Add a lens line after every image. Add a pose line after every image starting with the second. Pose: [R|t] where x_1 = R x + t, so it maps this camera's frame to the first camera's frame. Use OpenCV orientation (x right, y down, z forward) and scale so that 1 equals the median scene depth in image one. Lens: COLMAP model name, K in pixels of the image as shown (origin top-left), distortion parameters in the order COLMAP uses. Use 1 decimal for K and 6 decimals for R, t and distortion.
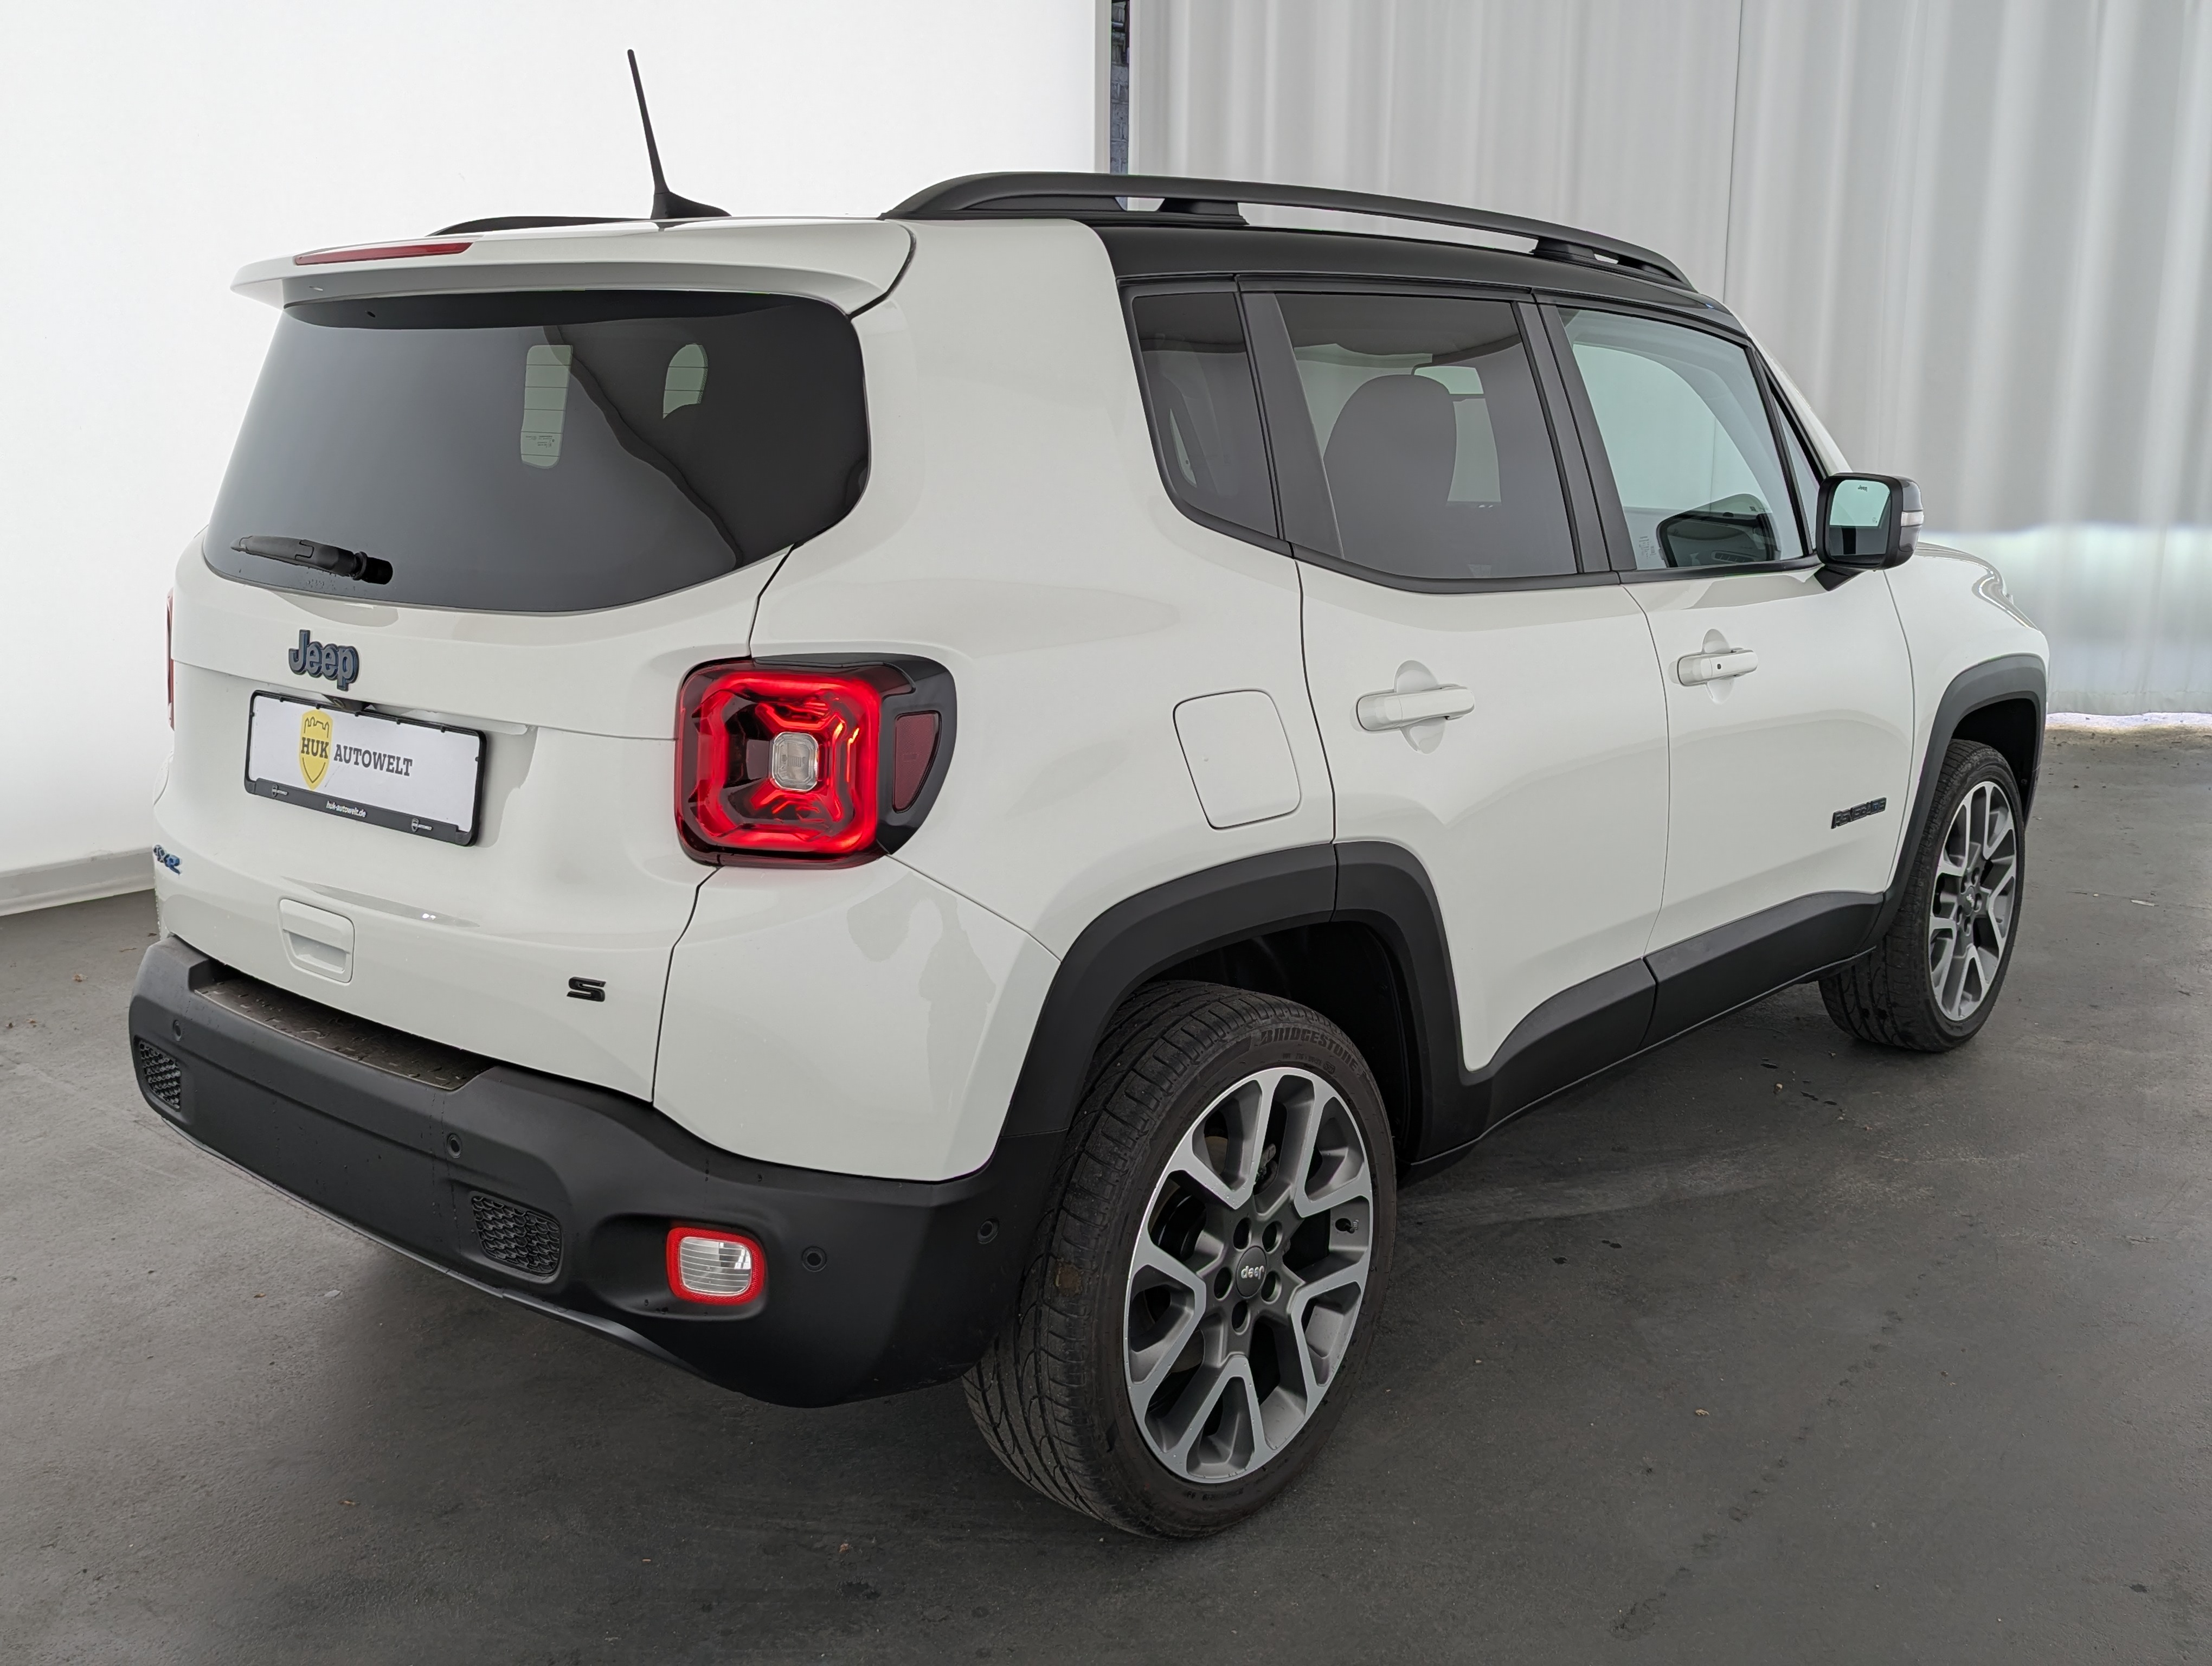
lens RADIAL K [[2052.0, 0, 1111.1], [0, 2052.0, 825.1], [0, 0, 1]] dist [0.028853, 0.000000]
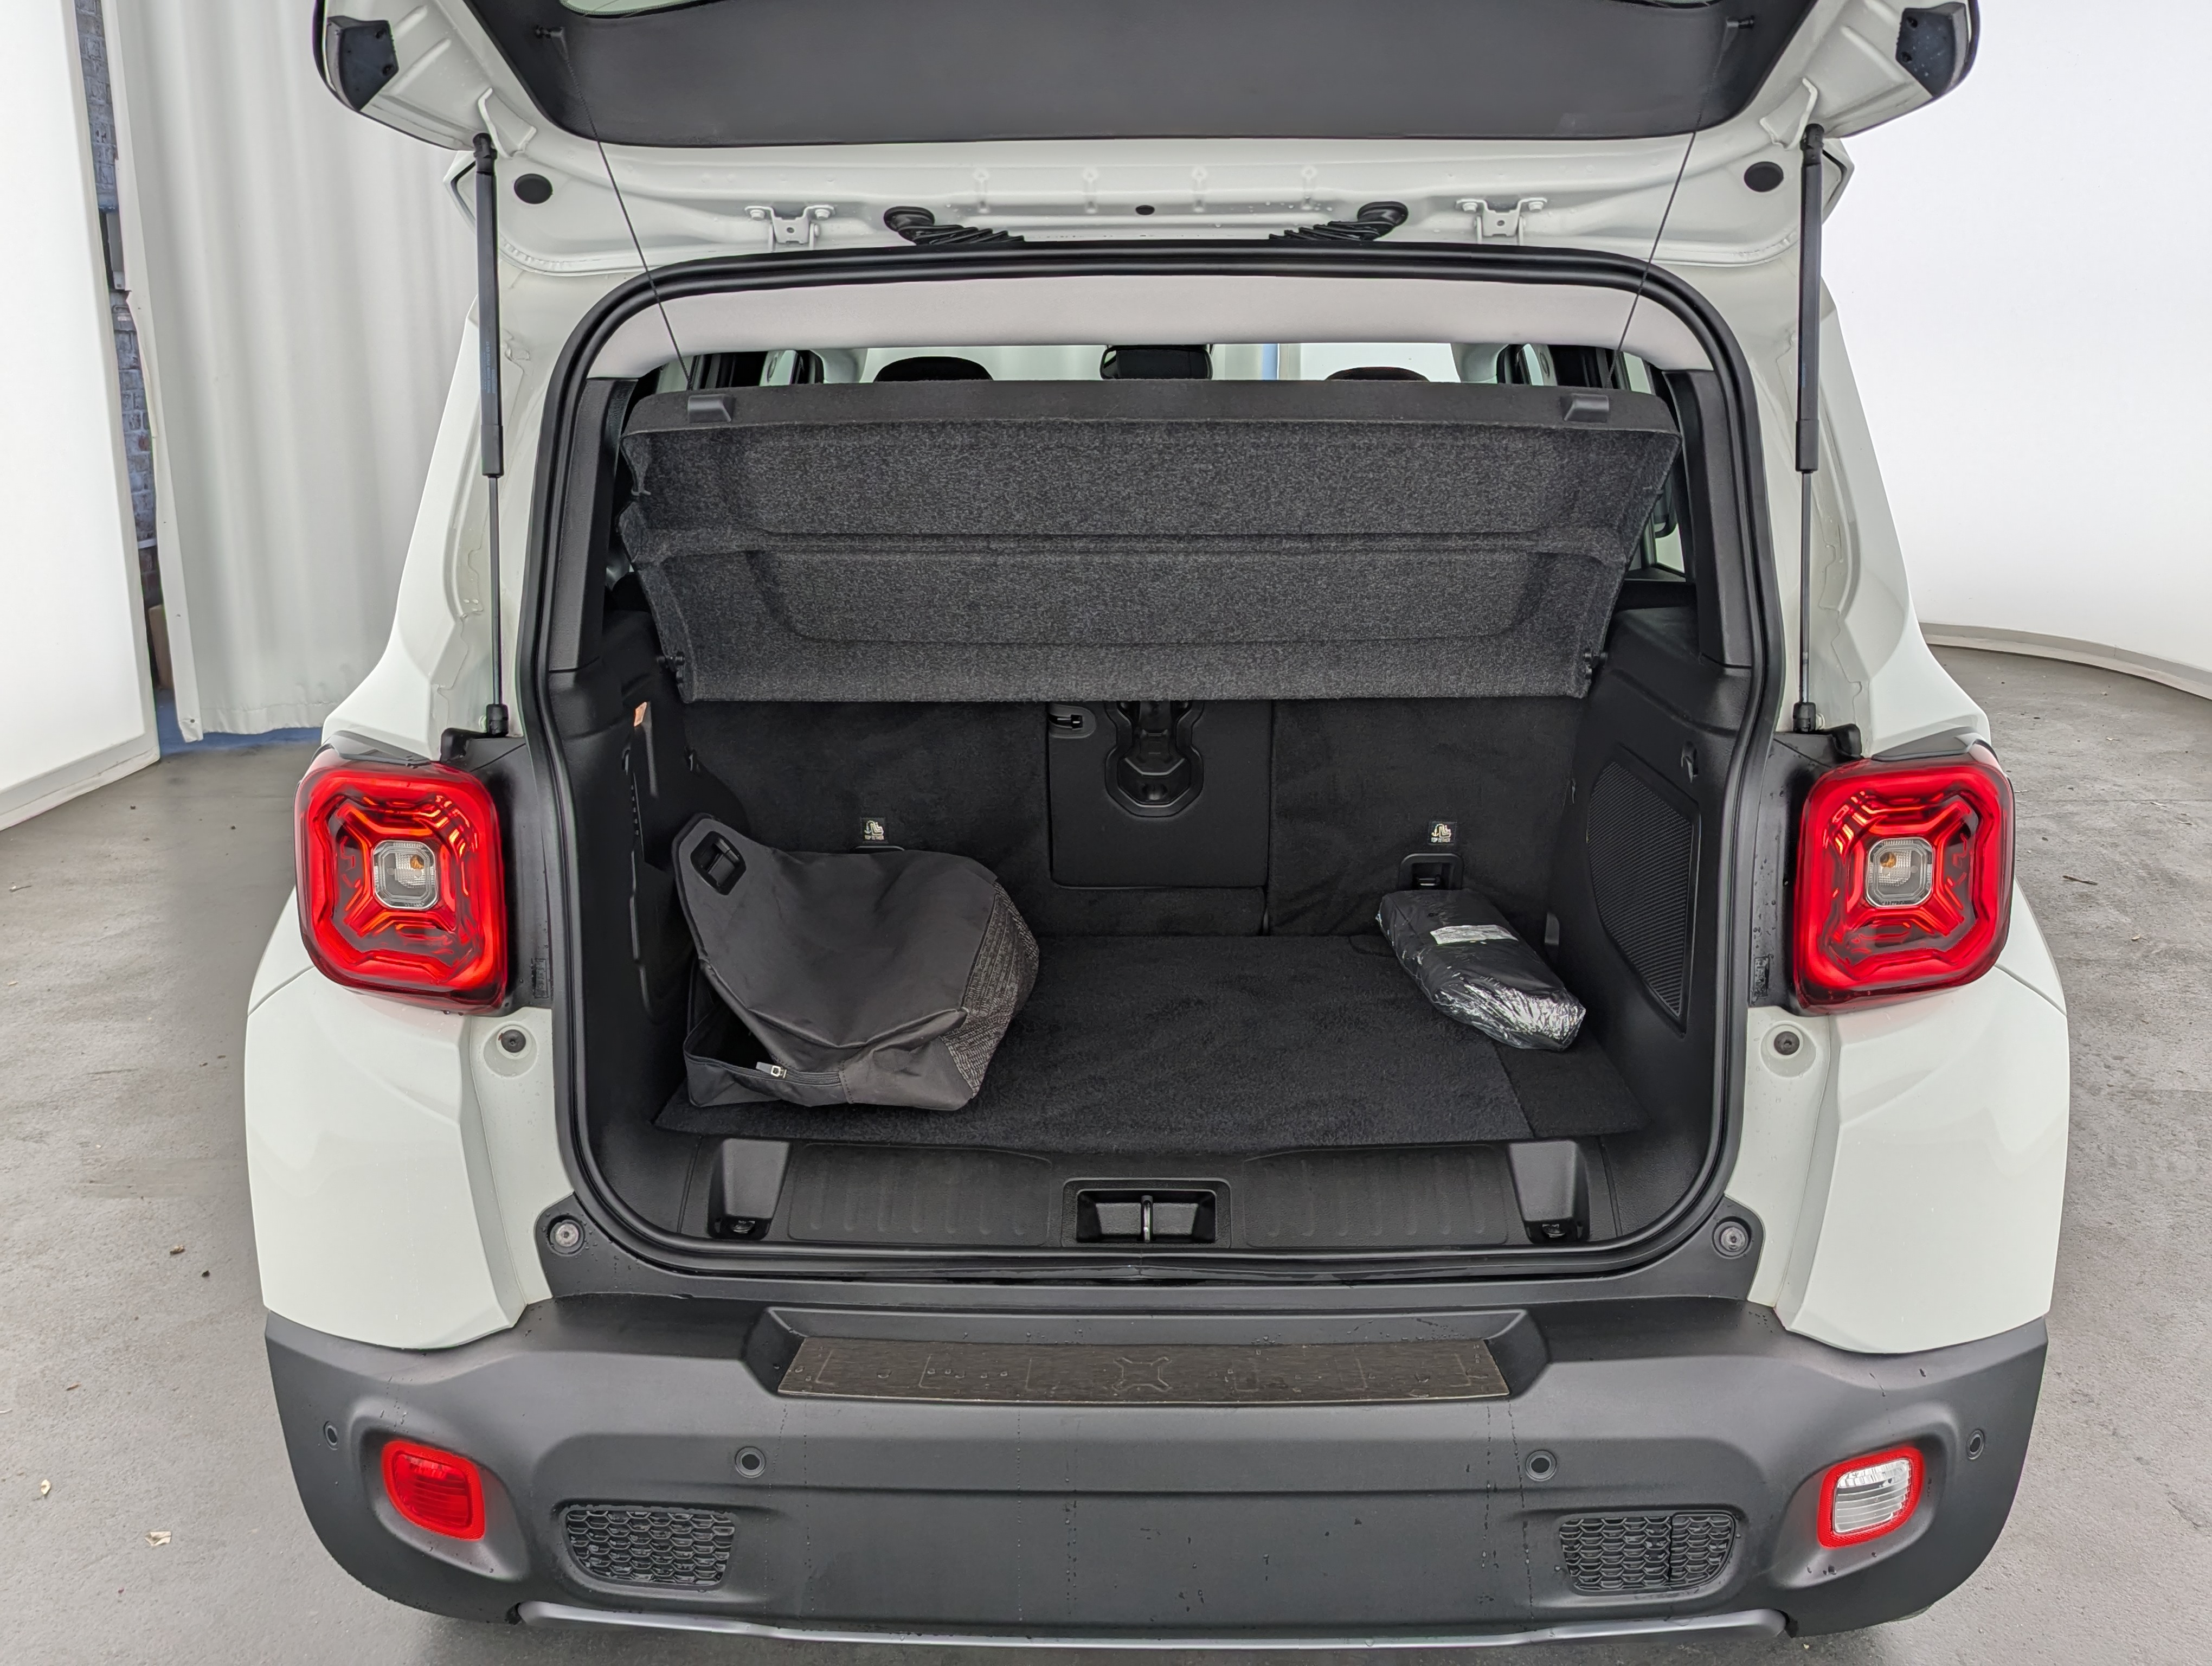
lens RADIAL K [[2052.0, 0, 1108.2], [0, 2052.0, 838.7], [0, 0, 1]] dist [0.028853, 0.000000]
pose [[0.768228, -0.160428, 0.619749, -0.809283], [0.140097, 0.986756, 0.081770, -0.139167], [-0.624659, 0.024007, 0.780528, 0.486014]]
